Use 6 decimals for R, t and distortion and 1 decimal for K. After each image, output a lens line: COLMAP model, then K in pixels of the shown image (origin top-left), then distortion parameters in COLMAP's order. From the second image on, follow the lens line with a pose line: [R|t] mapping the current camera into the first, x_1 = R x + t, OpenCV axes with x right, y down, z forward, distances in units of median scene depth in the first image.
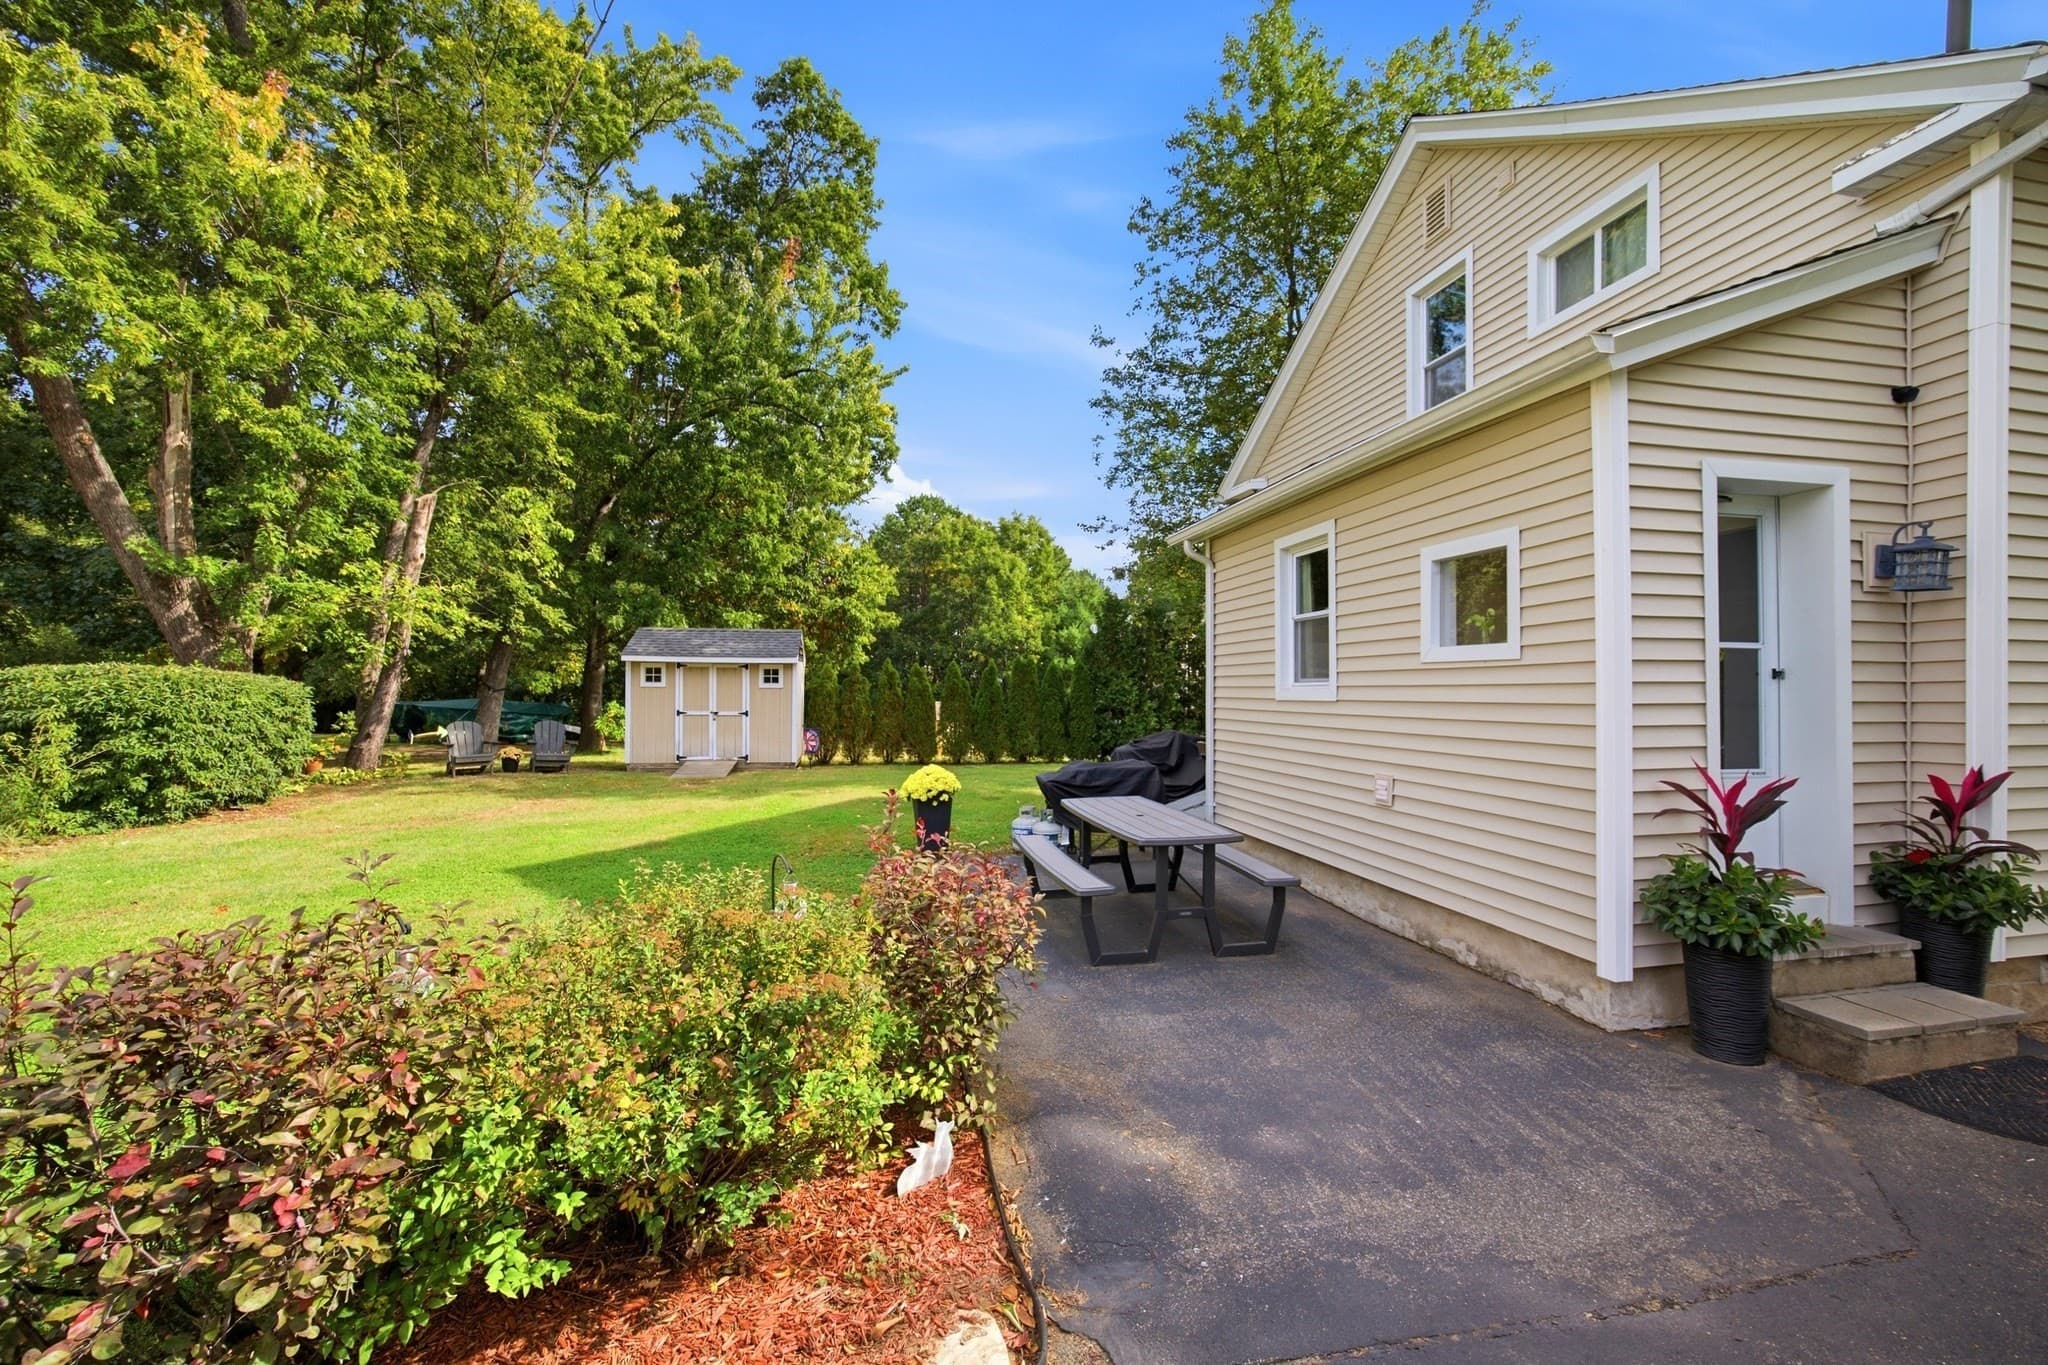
lens RADIAL K [[813.7, 0, 1024.0], [0, 813.7, 682.5], [0, 0, 1]] dist [-0.027637, 0.008666]
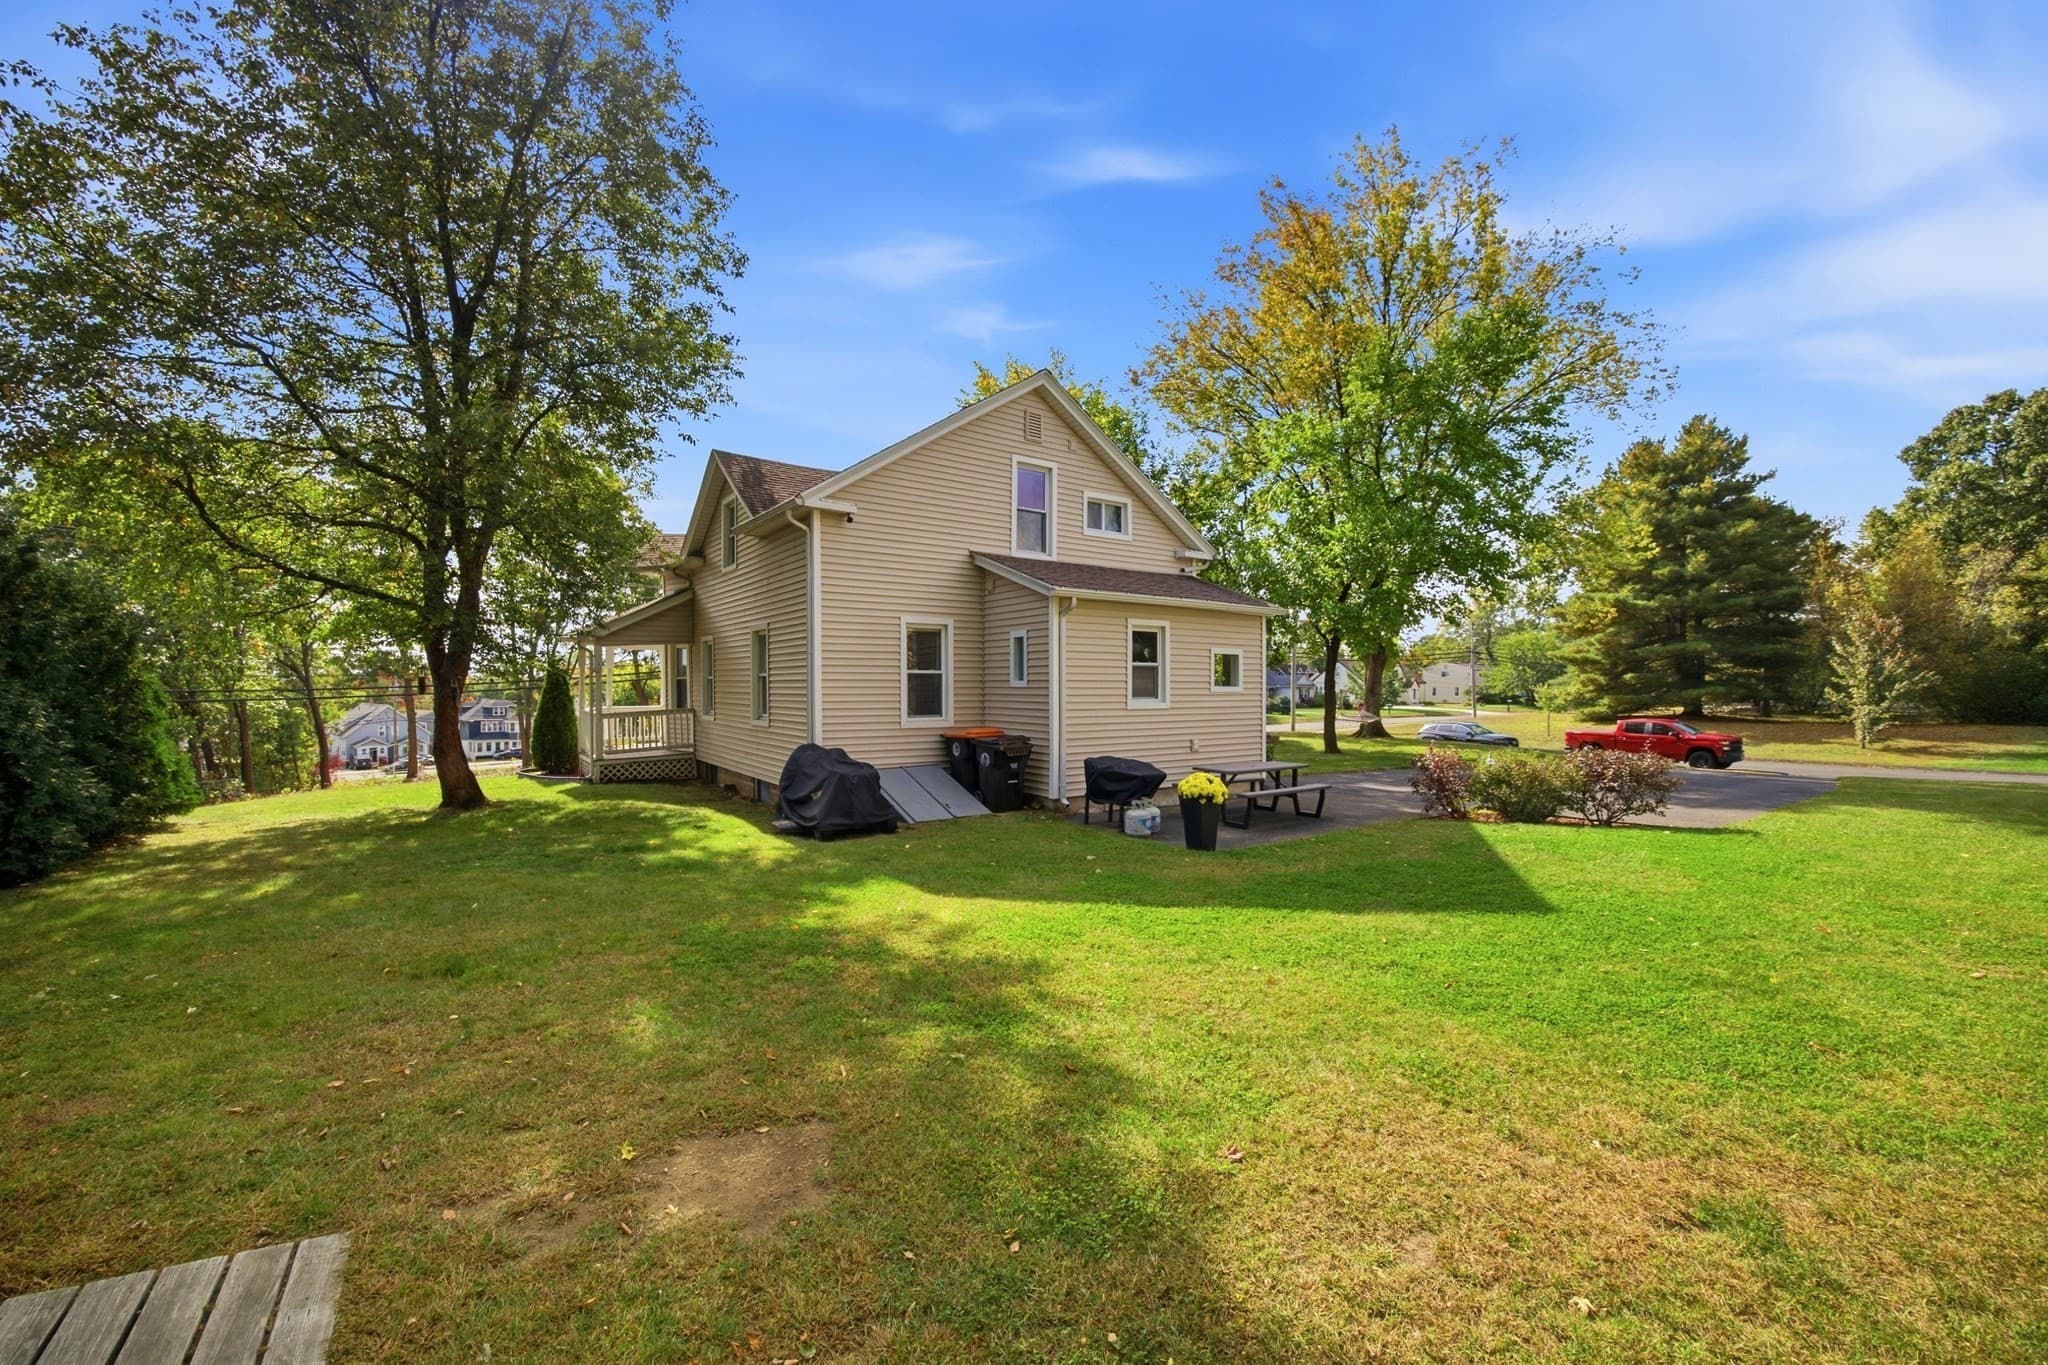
lens RADIAL K [[813.7, 0, 1024.0], [0, 813.7, 682.5], [0, 0, 1]] dist [-0.027637, 0.008666]
pose [[-0.379967, -0.001568, 0.924999, -0.562237], [-0.012556, 0.999915, -0.003463, -0.012543], [-0.924915, -0.012930, -0.379954, 0.846390]]
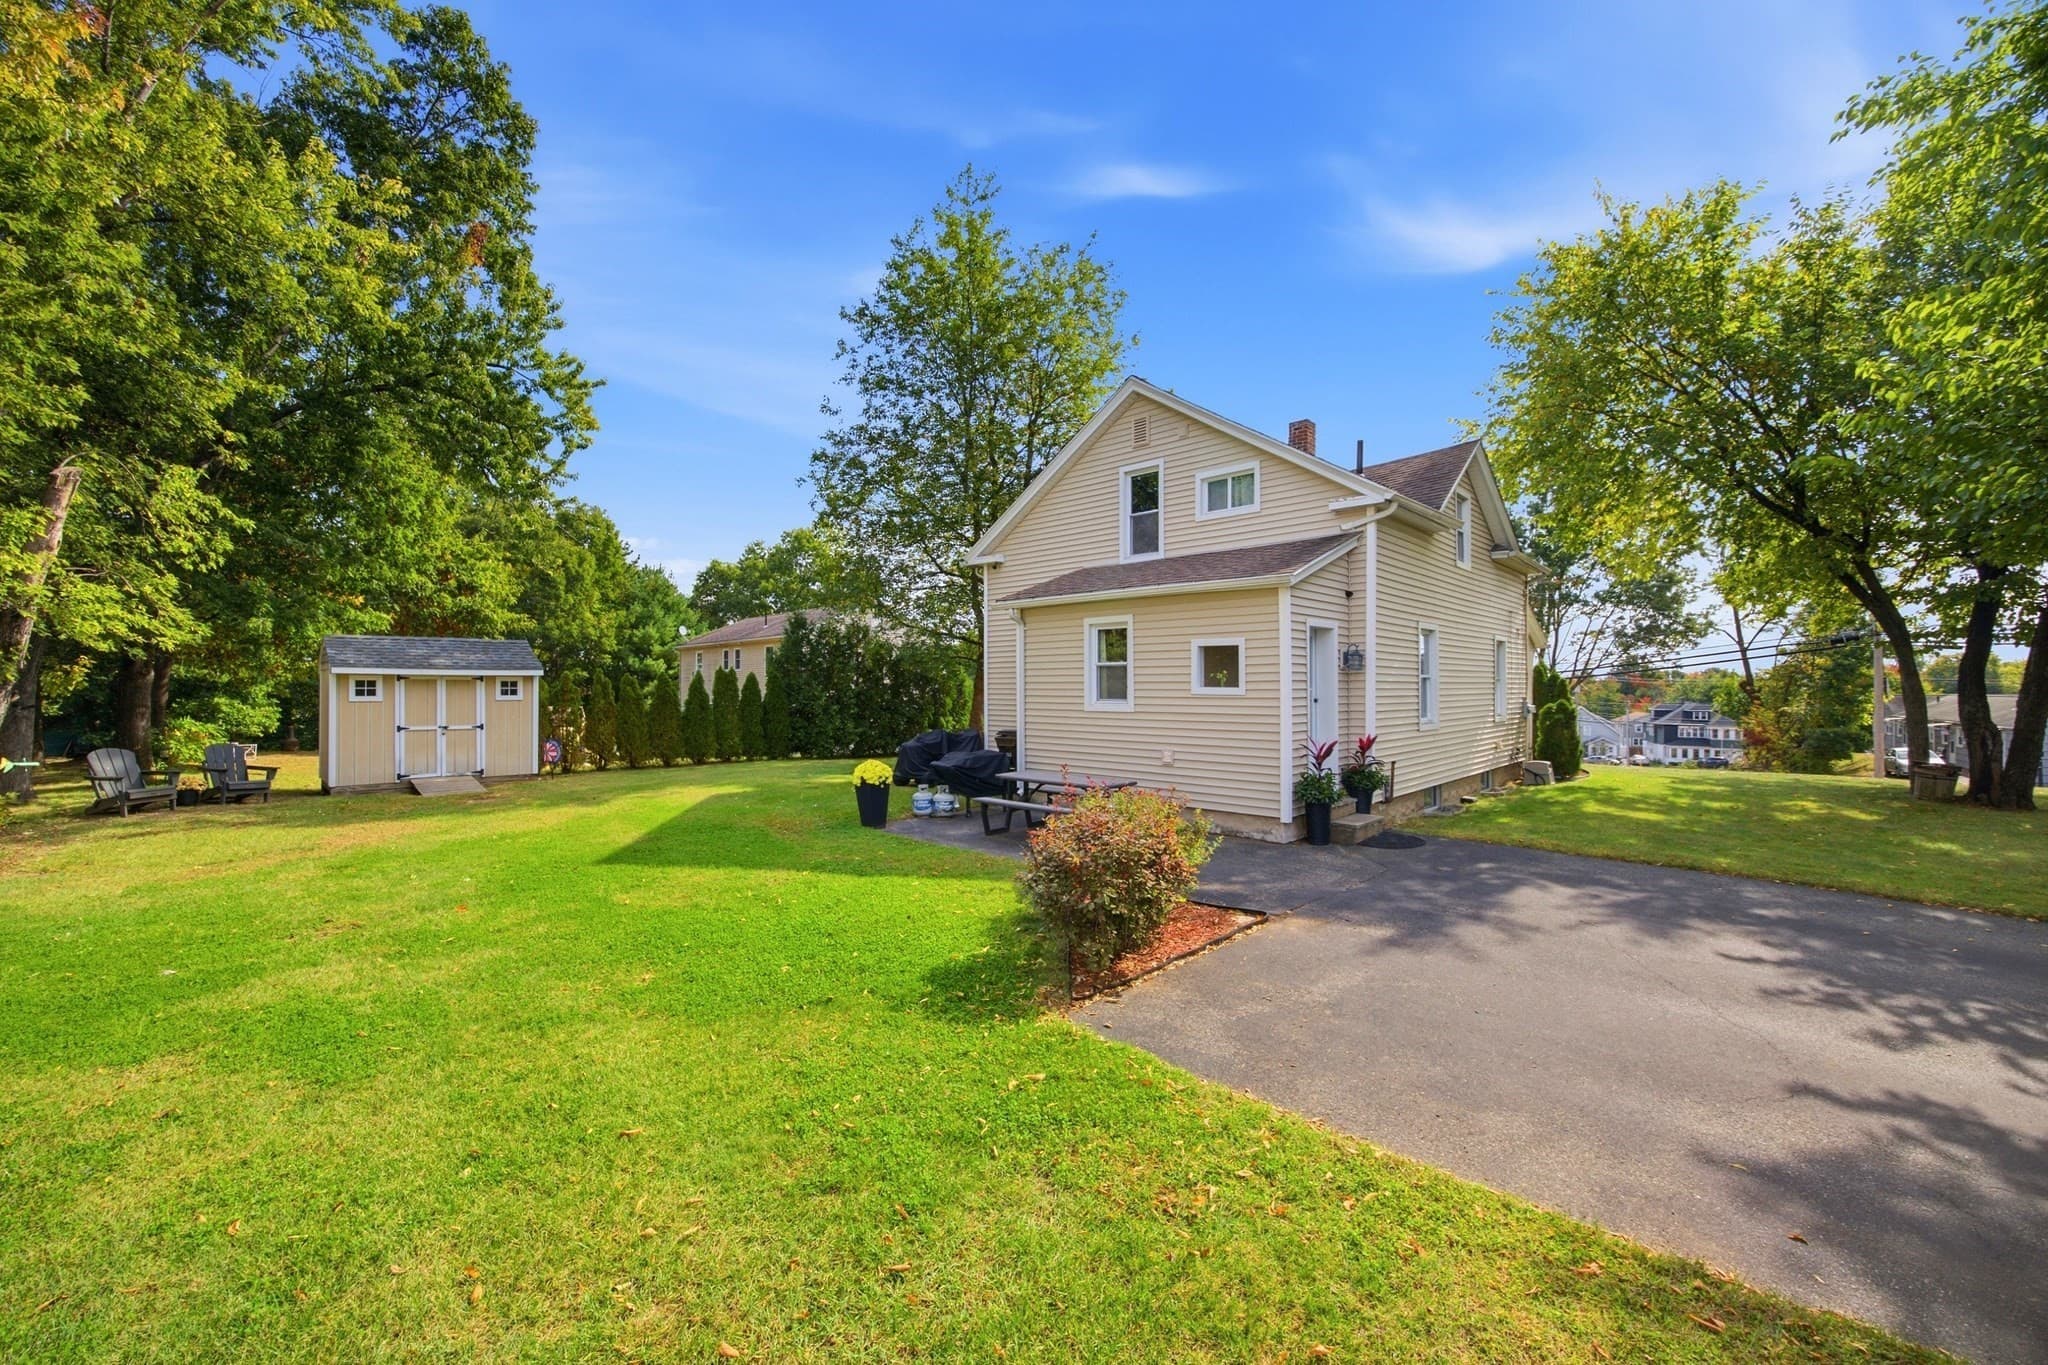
lens RADIAL K [[813.7, 0, 1024.0], [0, 813.7, 682.5], [0, 0, 1]] dist [-0.027637, 0.008666]
pose [[0.820971, -0.001447, 0.570967, -0.356933], [-0.002293, 0.999980, 0.005831, -0.022266], [-0.570965, -0.006096, 0.820952, -0.160564]]
